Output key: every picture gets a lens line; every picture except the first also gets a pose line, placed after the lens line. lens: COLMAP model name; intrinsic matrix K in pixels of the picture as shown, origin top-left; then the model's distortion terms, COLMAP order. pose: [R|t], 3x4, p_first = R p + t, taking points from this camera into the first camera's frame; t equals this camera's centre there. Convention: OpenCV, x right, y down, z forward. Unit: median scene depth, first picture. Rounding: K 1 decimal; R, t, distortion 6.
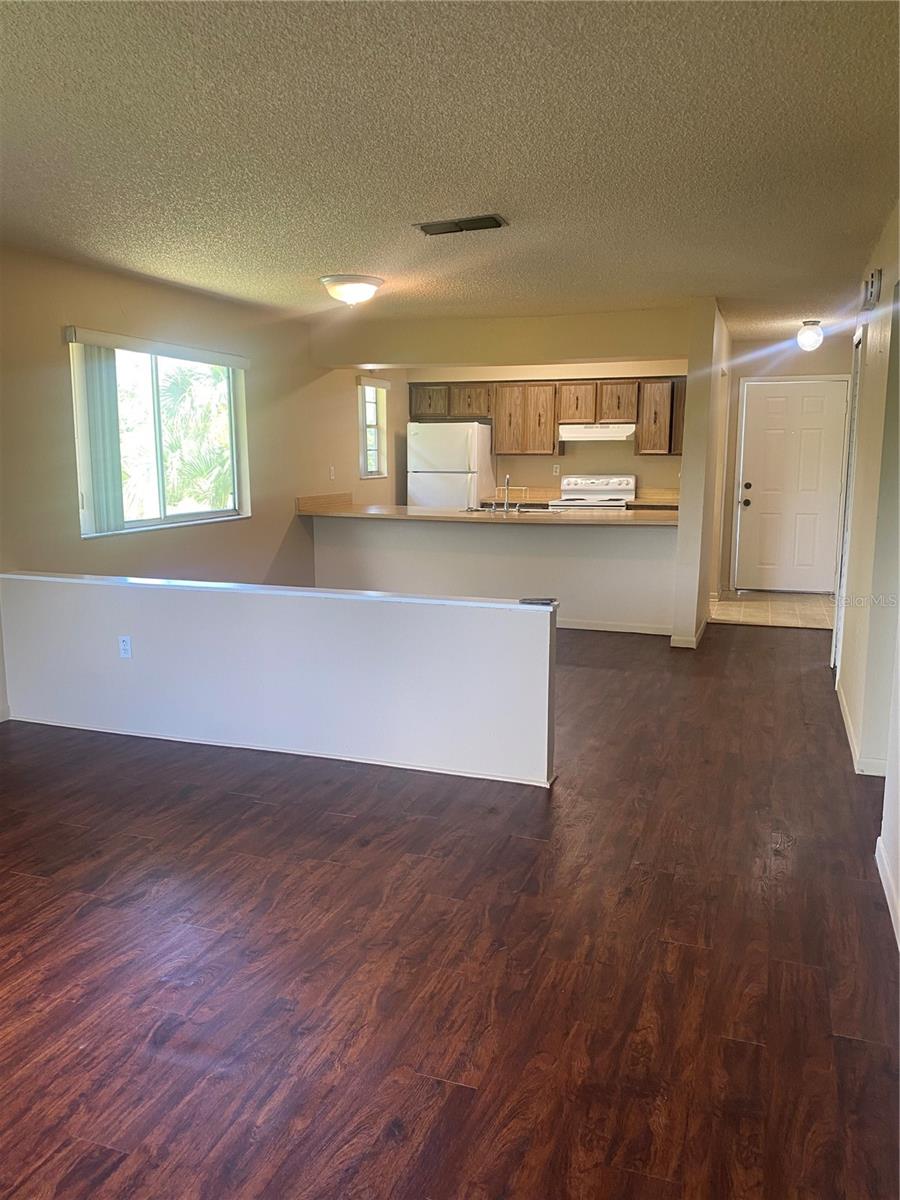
lens RADIAL K [[897.7, 0, 439.8], [0, 897.7, 609.0], [0, 0, 1]] dist [0.025640, -0.027403]
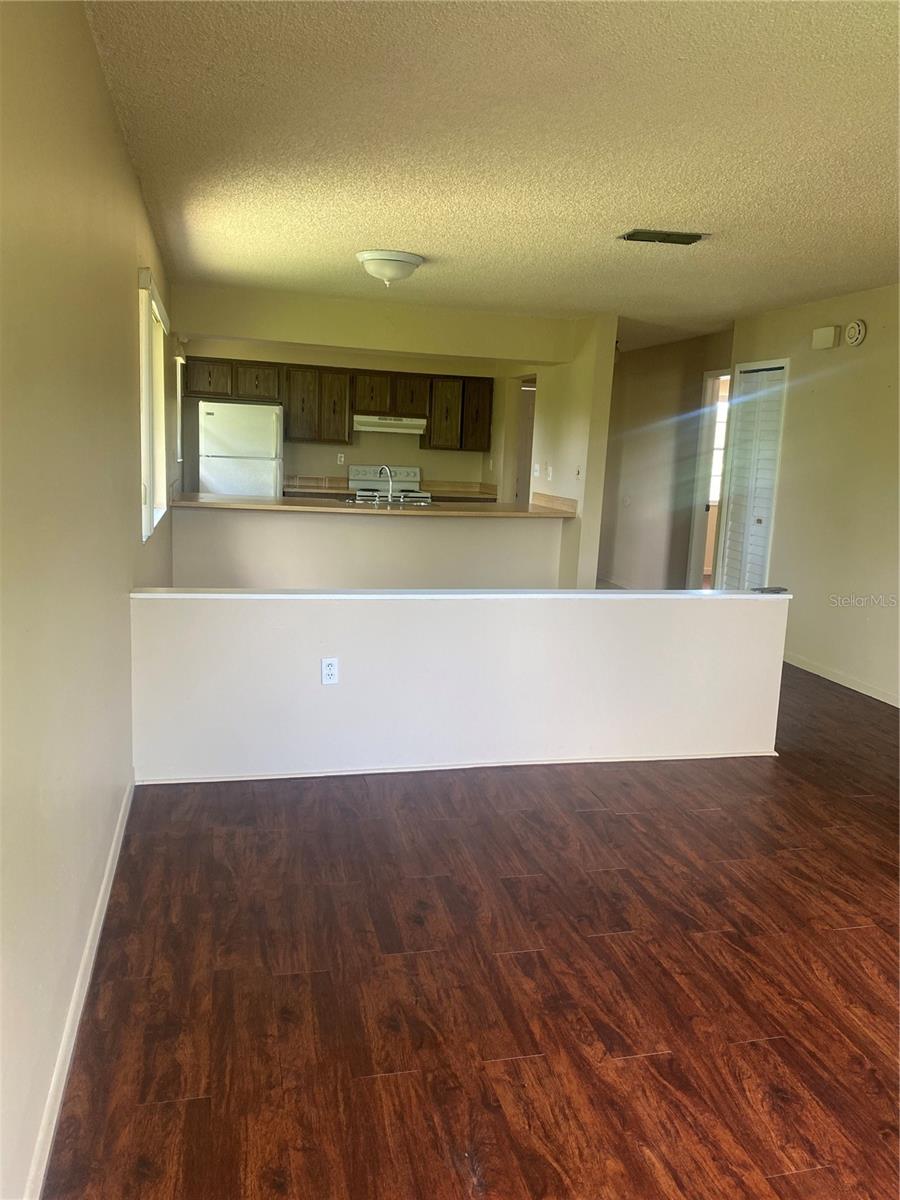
lens RADIAL K [[897.7, 0, 453.1], [0, 897.7, 600.5], [0, 0, 1]] dist [0.025640, -0.027403]
pose [[0.825889, -0.055504, 0.561093, -0.465441], [0.050246, 0.998429, 0.024807, -0.024804], [-0.561589, 0.007705, 0.827381, 0.159528]]
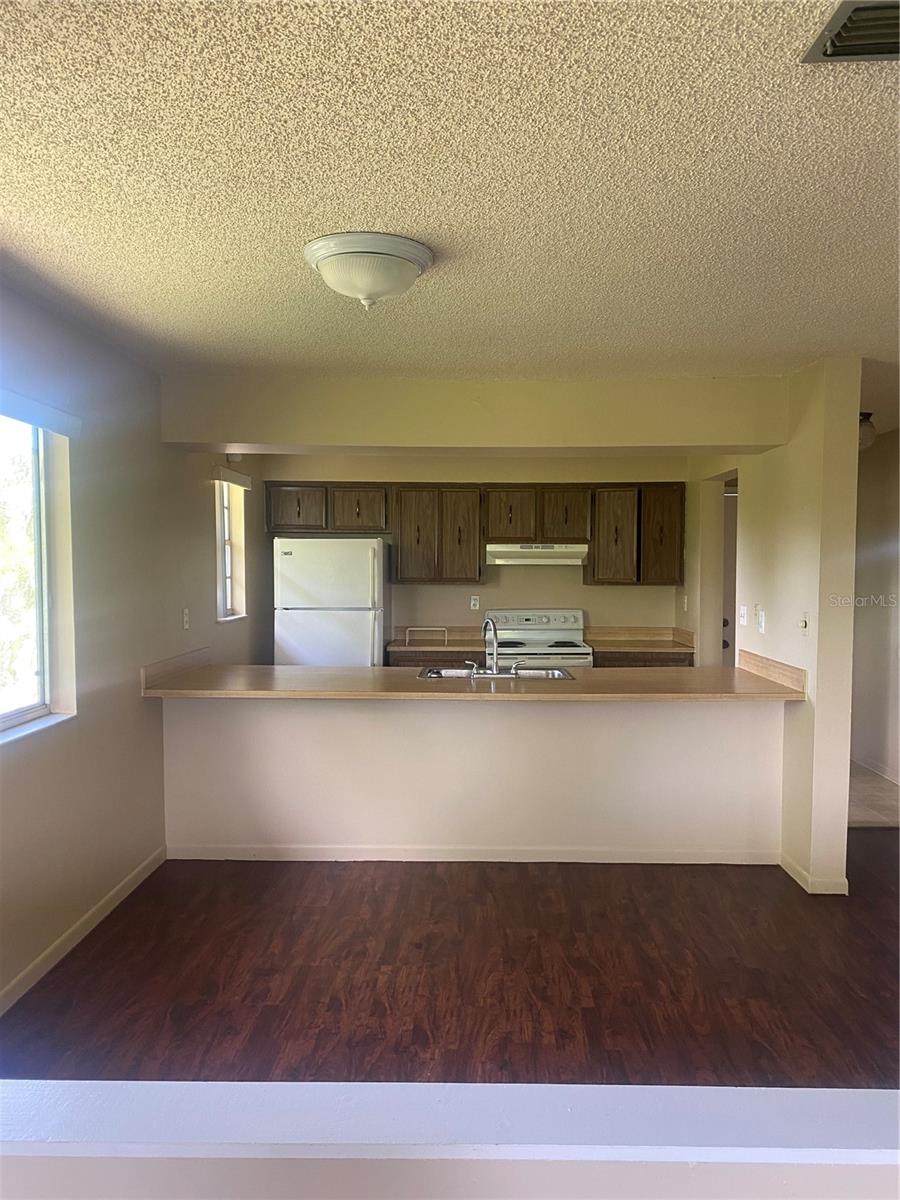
lens RADIAL K [[897.7, 0, 453.2], [0, 897.7, 600.3], [0, 0, 1]] dist [0.025640, -0.027403]
pose [[0.948231, -0.011318, 0.317379, -0.168911], [0.053386, 0.990824, -0.124168, -0.093425], [-0.313062, 0.134683, 0.940134, 0.441523]]
